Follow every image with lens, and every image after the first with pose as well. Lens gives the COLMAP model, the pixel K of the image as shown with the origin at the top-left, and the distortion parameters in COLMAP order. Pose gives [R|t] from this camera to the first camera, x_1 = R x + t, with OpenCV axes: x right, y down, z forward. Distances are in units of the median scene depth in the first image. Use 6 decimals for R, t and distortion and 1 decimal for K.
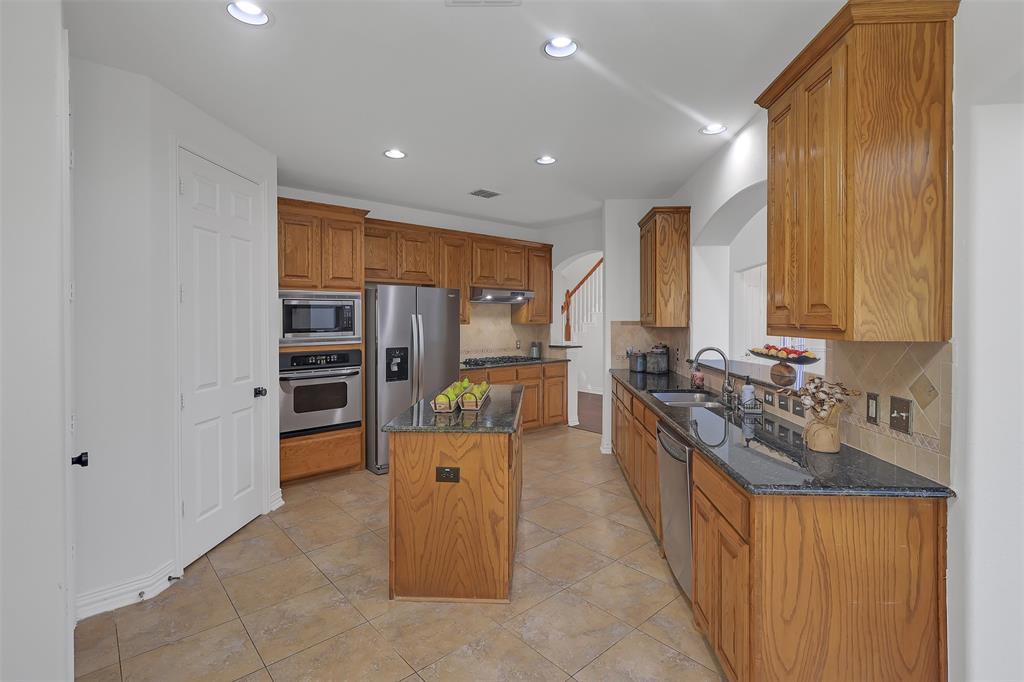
lens RADIAL K [[471.2, 0, 515.6], [0, 471.2, 322.8], [0, 0, 1]] dist [-0.006413, -0.000305]
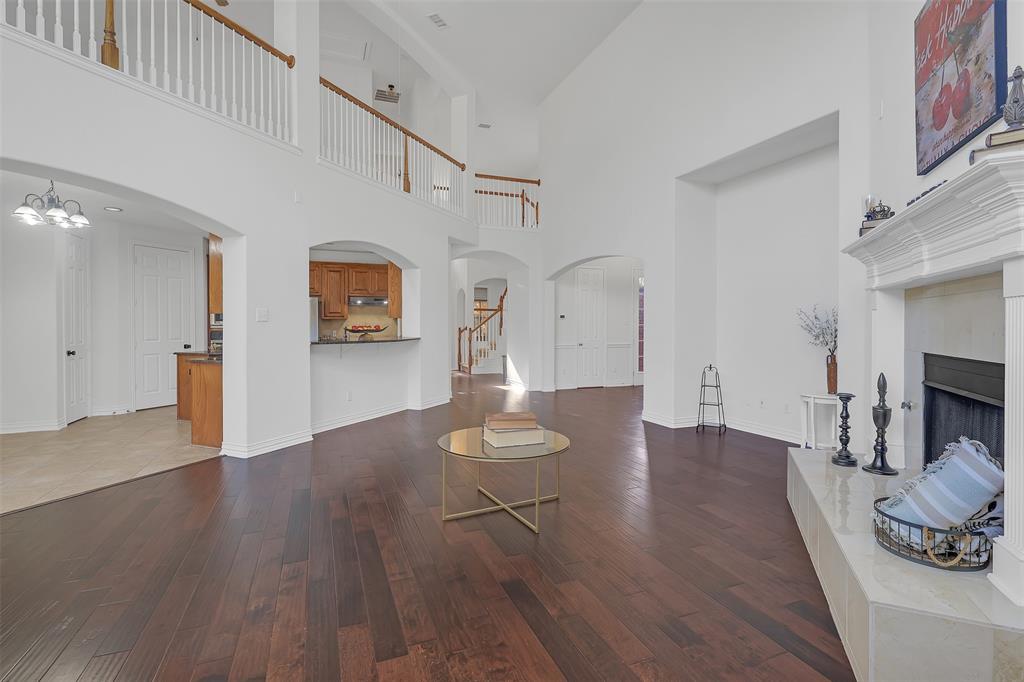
lens RADIAL K [[469.7, 0, 497.9], [0, 469.7, 327.8], [0, 0, 1]] dist [-0.002772, 0.000316]
pose [[0.939698, 0.003781, -0.341985, 1.595758], [-0.003873, 0.999992, 0.000413, 0.053566], [0.341984, 0.000937, 0.939705, -0.577958]]
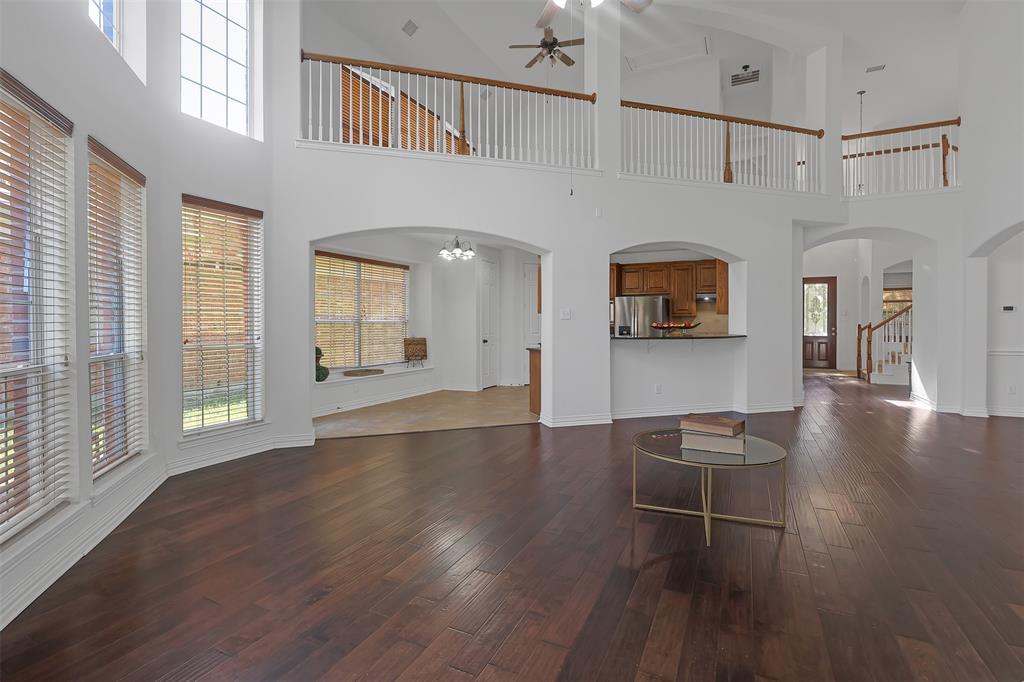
lens RADIAL K [[471.2, 0, 515.6], [0, 471.2, 322.8], [0, 0, 1]] dist [-0.006413, -0.000305]
pose [[0.398446, 0.001906, -0.917190, 1.970574], [-0.003874, 0.999992, 0.000395, 0.050477], [0.917183, 0.003395, 0.398451, -0.365610]]
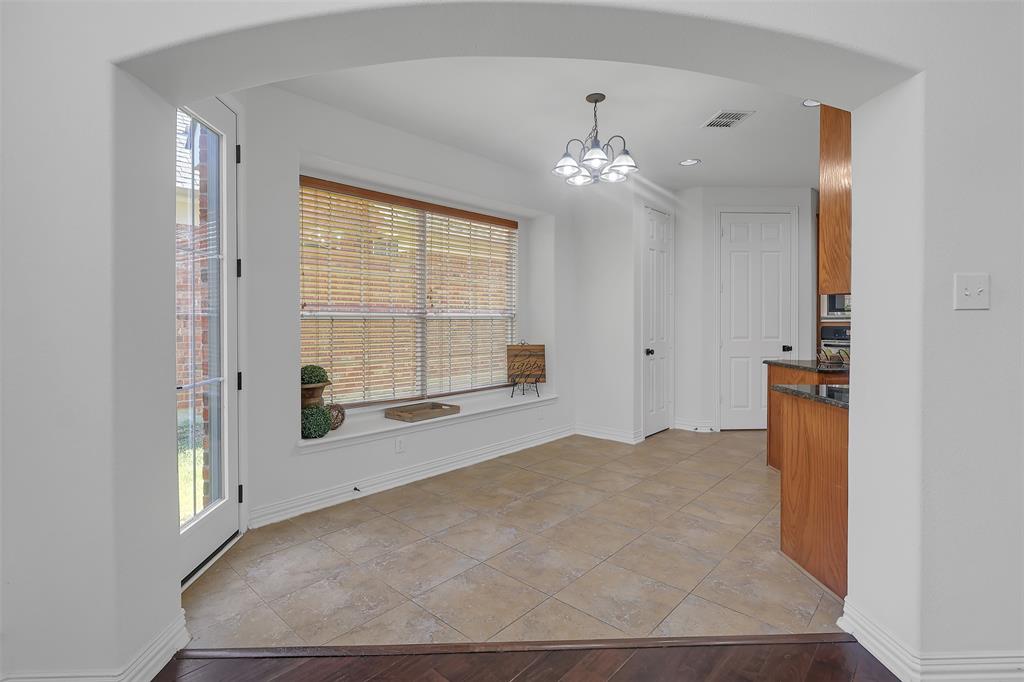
lens RADIAL K [[471.2, 0, 515.6], [0, 471.2, 322.8], [0, 0, 1]] dist [-0.006413, -0.000305]
pose [[0.095370, 0.013965, -0.995344, 0.905770], [-0.005147, 0.999895, 0.013536, 0.047212], [0.995429, 0.003832, 0.095432, -0.028732]]
